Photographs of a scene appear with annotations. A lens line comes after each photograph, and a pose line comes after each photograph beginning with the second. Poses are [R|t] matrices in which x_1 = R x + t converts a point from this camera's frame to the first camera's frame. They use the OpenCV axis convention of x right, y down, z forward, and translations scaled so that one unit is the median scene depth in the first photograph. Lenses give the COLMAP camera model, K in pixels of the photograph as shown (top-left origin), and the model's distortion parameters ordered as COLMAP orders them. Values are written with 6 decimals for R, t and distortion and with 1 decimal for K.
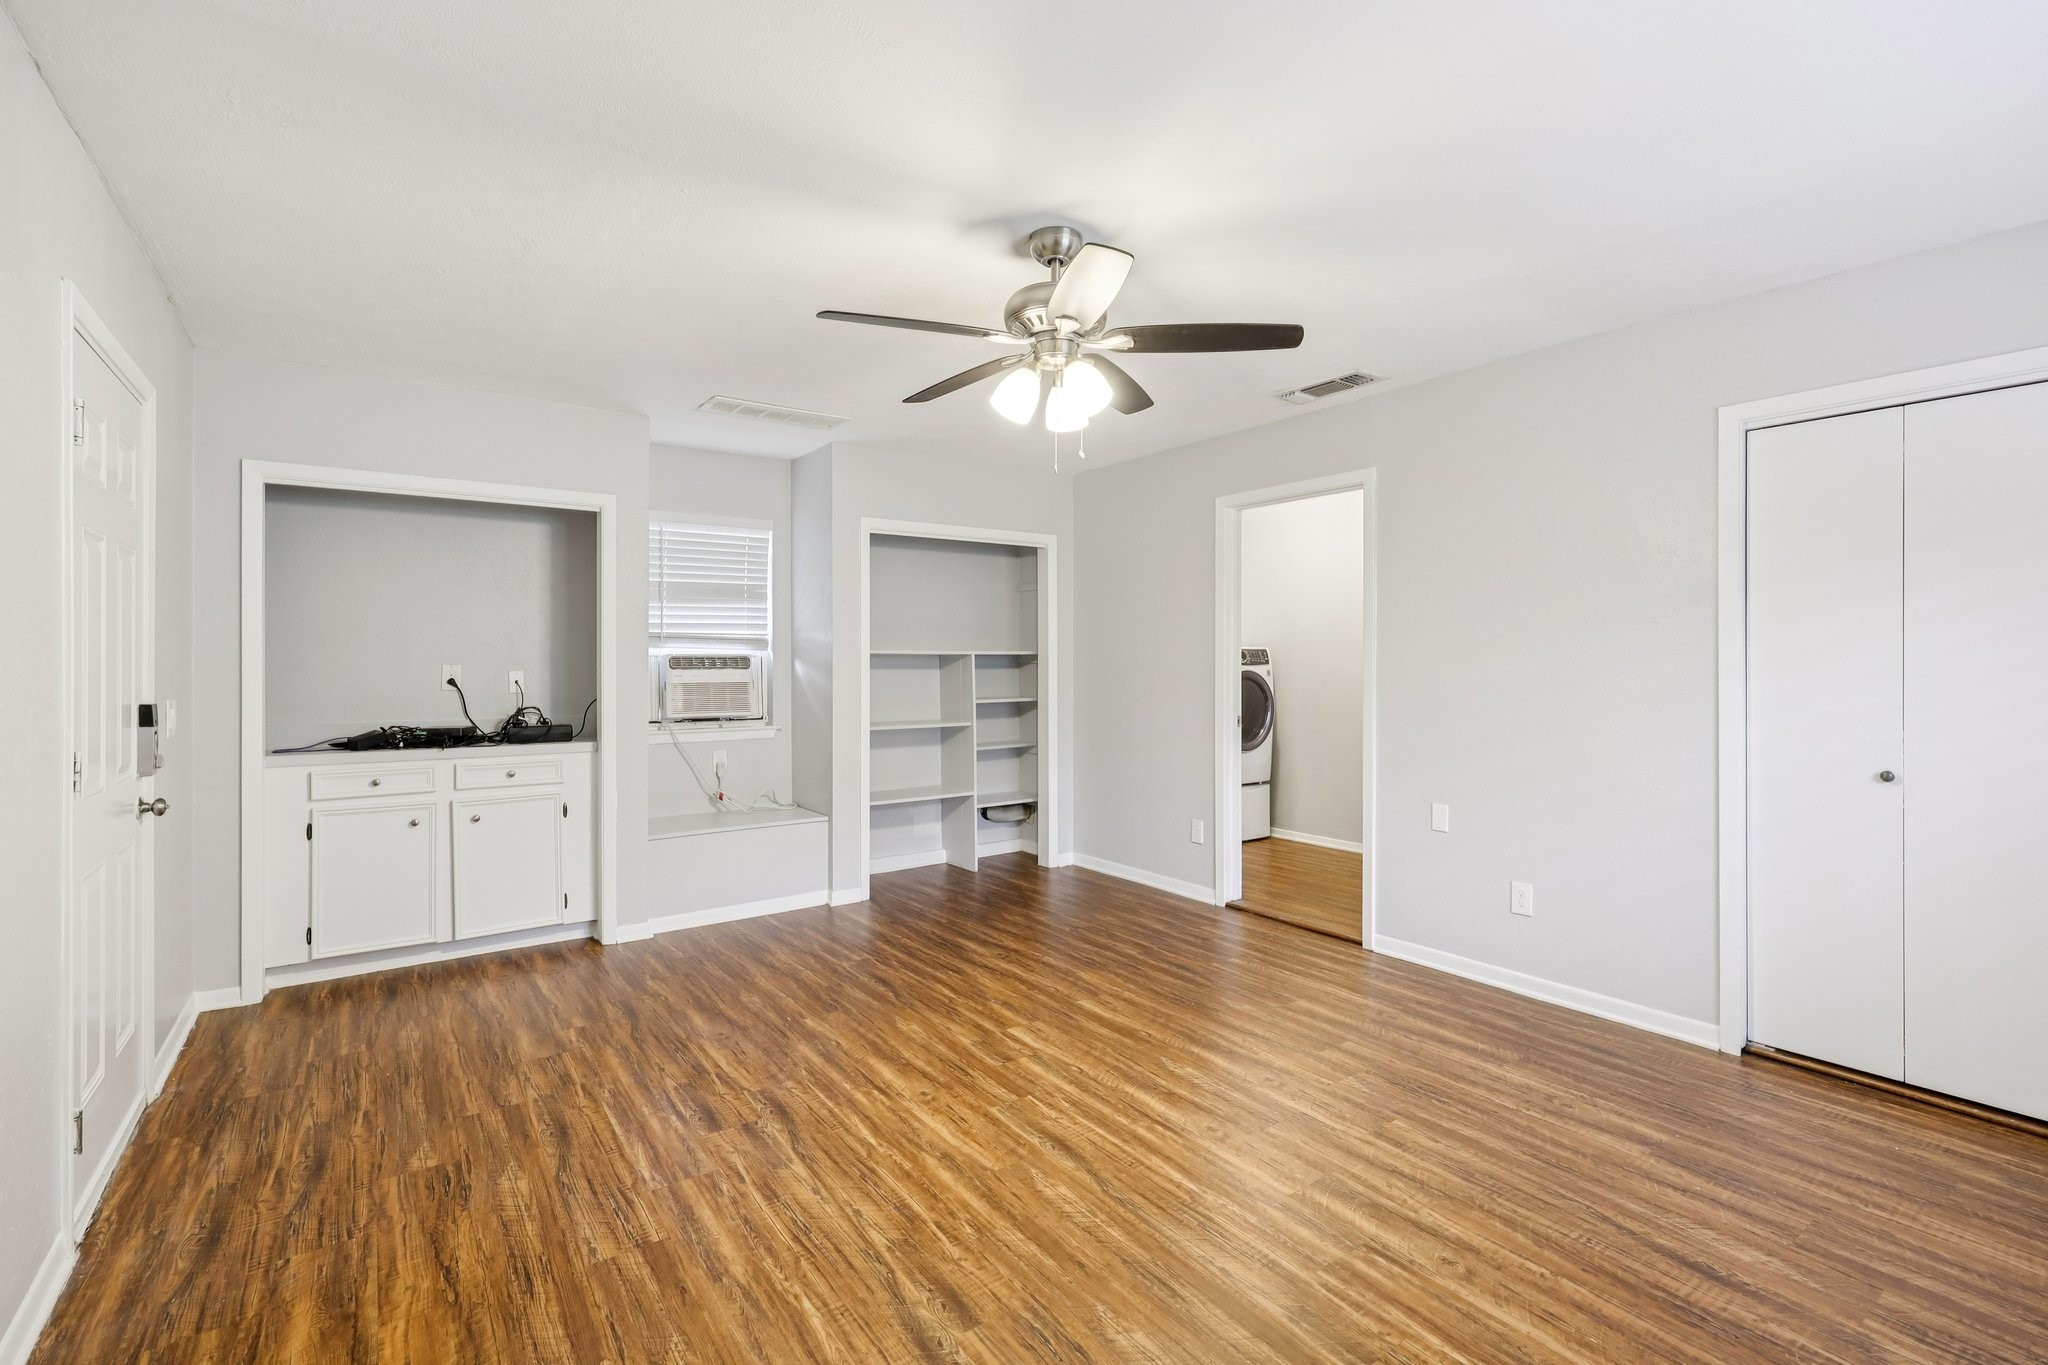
lens RADIAL K [[923.4, 0, 1020.8], [0, 923.4, 669.1], [0, 0, 1]] dist [-0.000242, -0.000938]
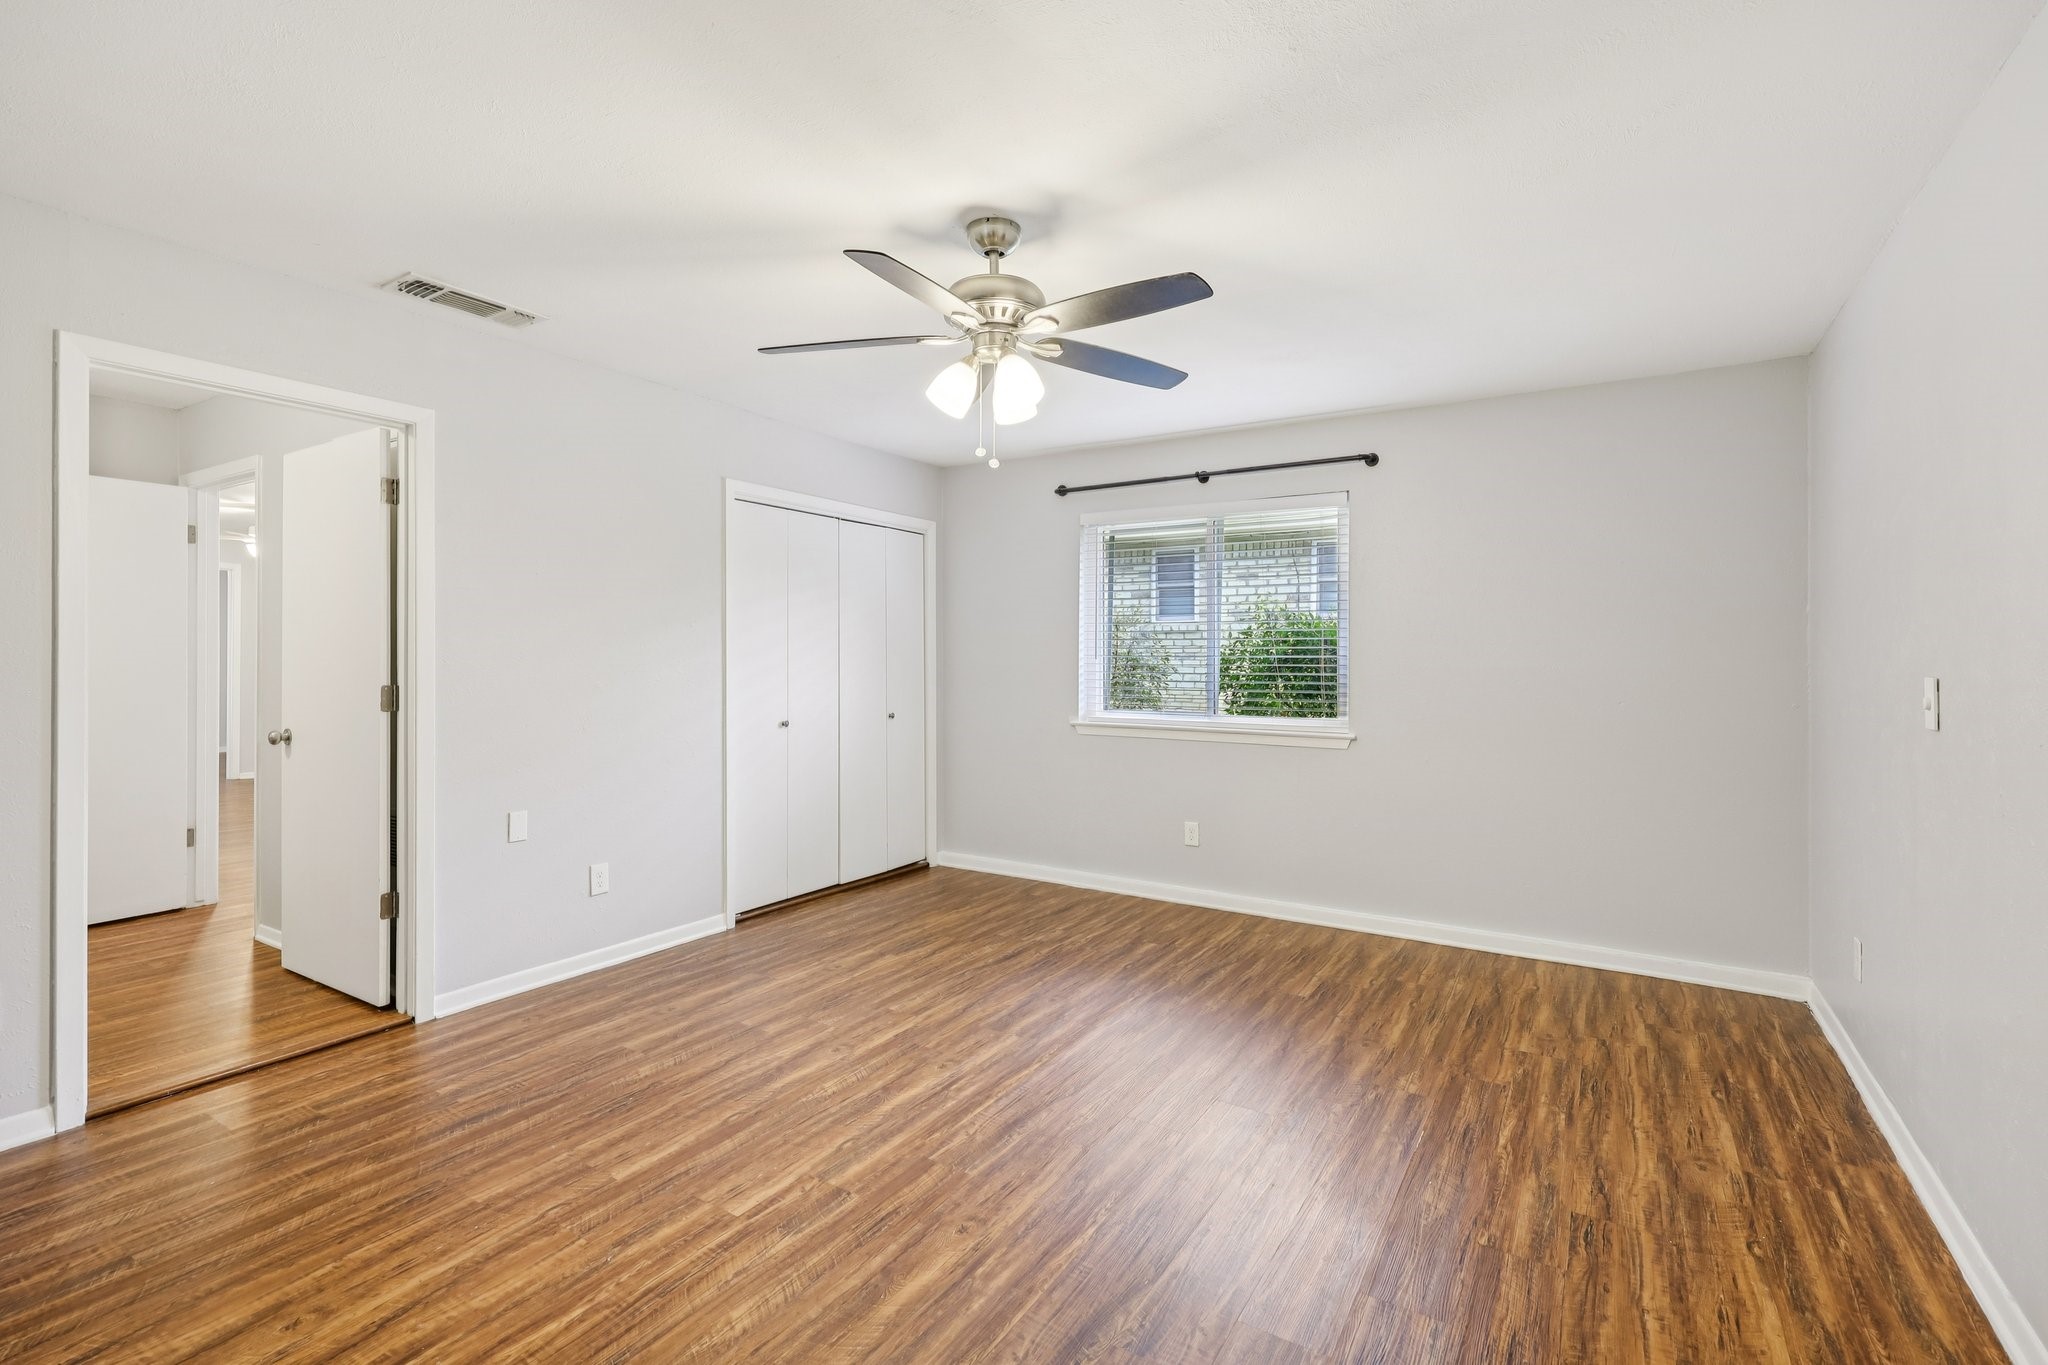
lens RADIAL K [[923.4, 0, 1036.2], [0, 923.4, 662.6], [0, 0, 1]] dist [-0.000242, -0.000938]
pose [[-0.392620, -0.005044, 0.919687, -0.827904], [0.004205, 0.999965, 0.007280, -0.007969], [-0.919691, 0.006725, -0.392585, 1.251908]]
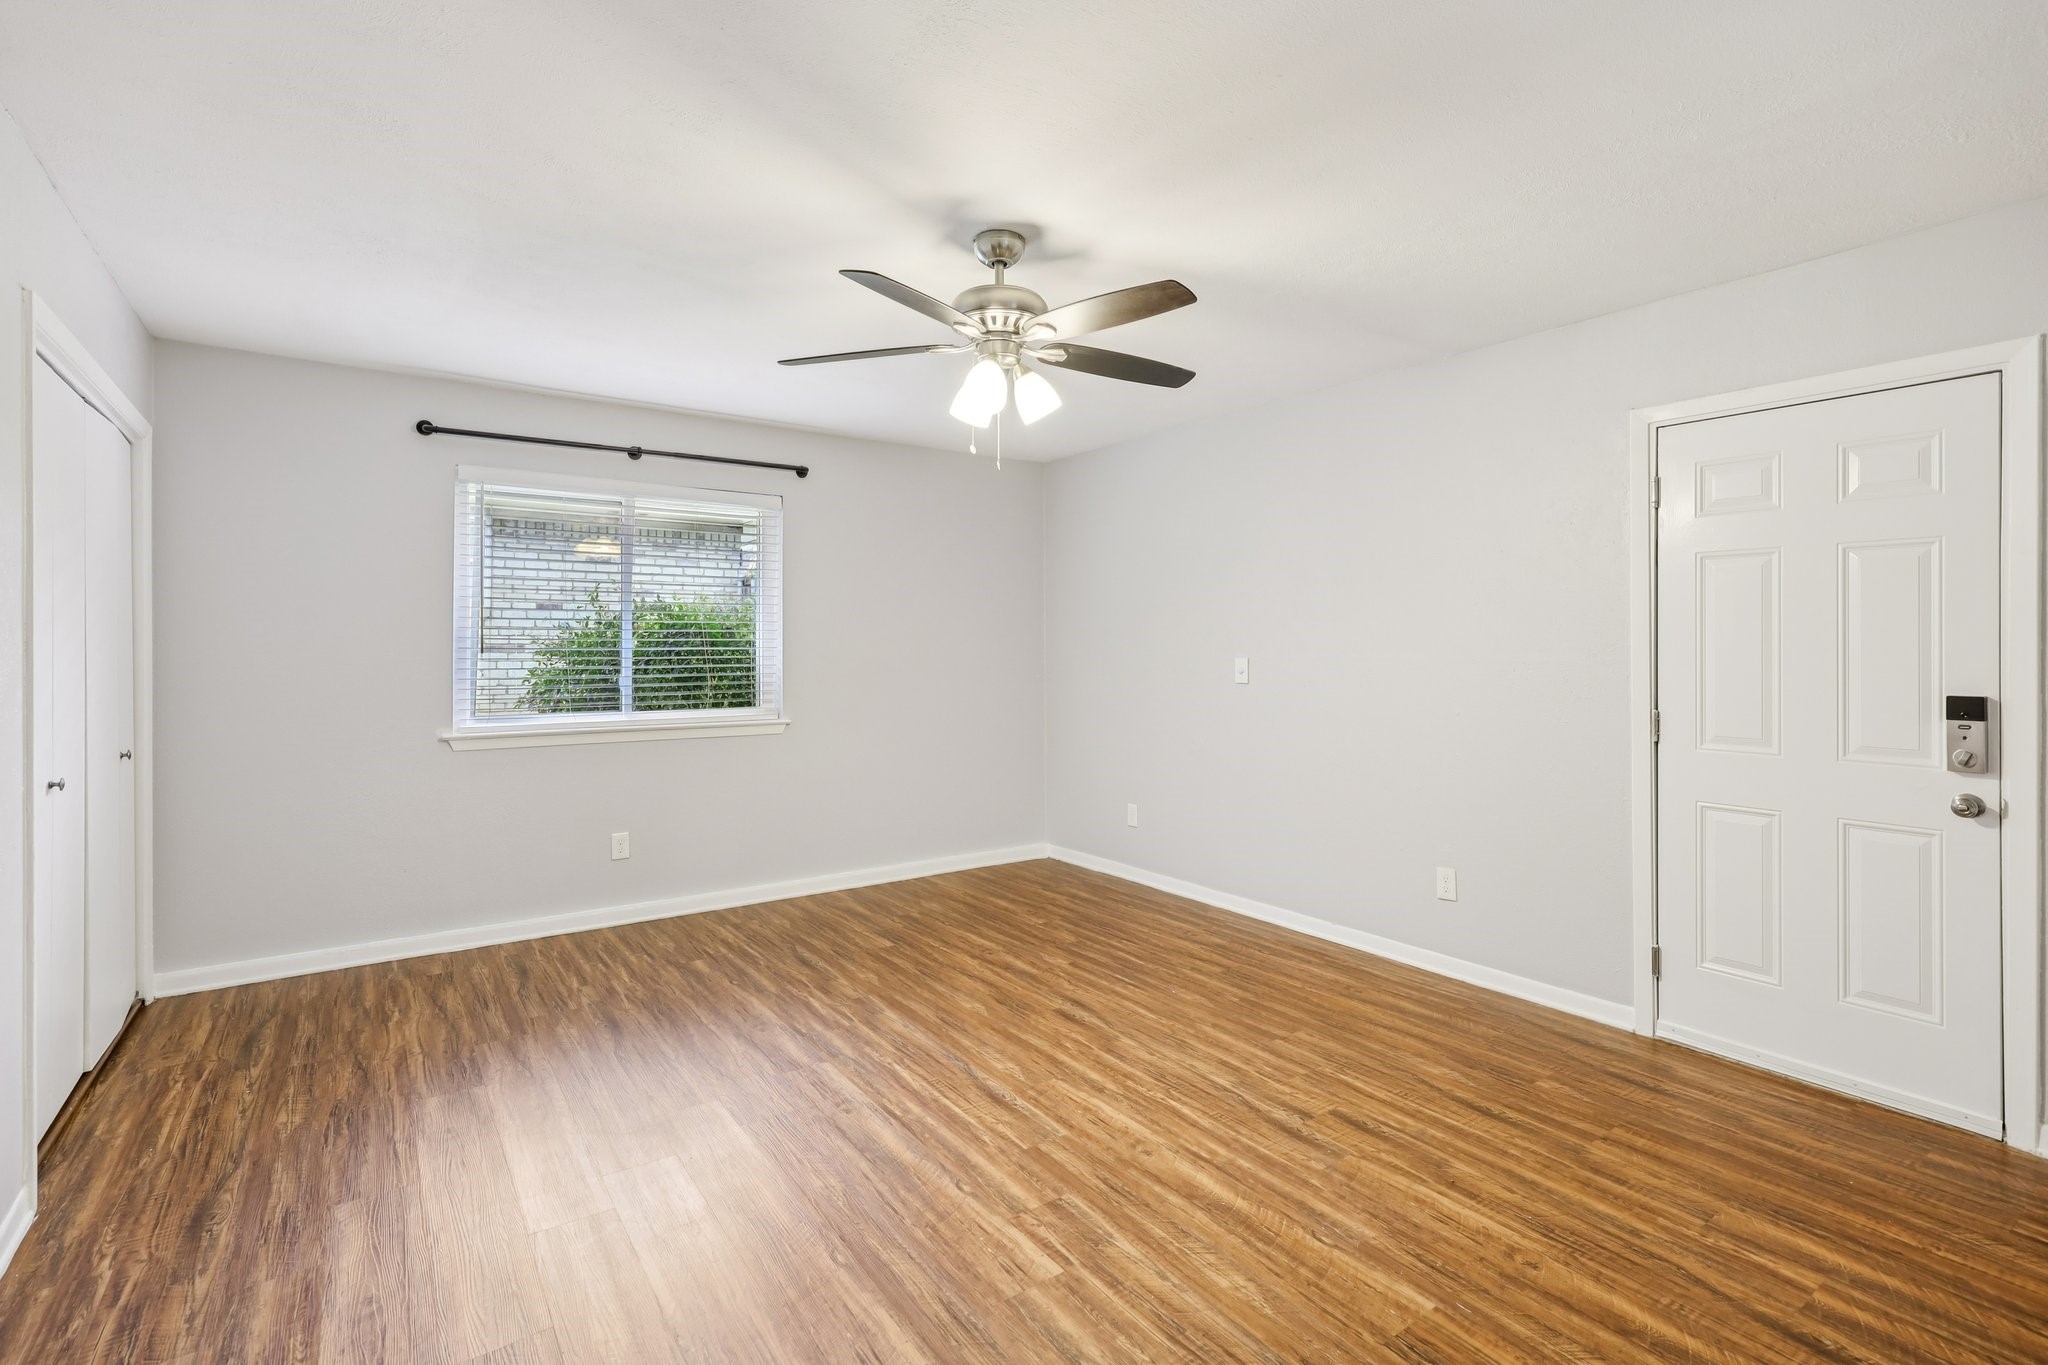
lens RADIAL K [[923.4, 0, 1006.0], [0, 923.4, 646.2], [0, 0, 1]] dist [-0.000242, -0.000938]
pose [[-0.999910, 0.003027, 0.013098, 0.014950], [0.003153, 0.999948, 0.009650, -0.023876], [-0.013068, 0.009691, -0.999868, 1.884349]]
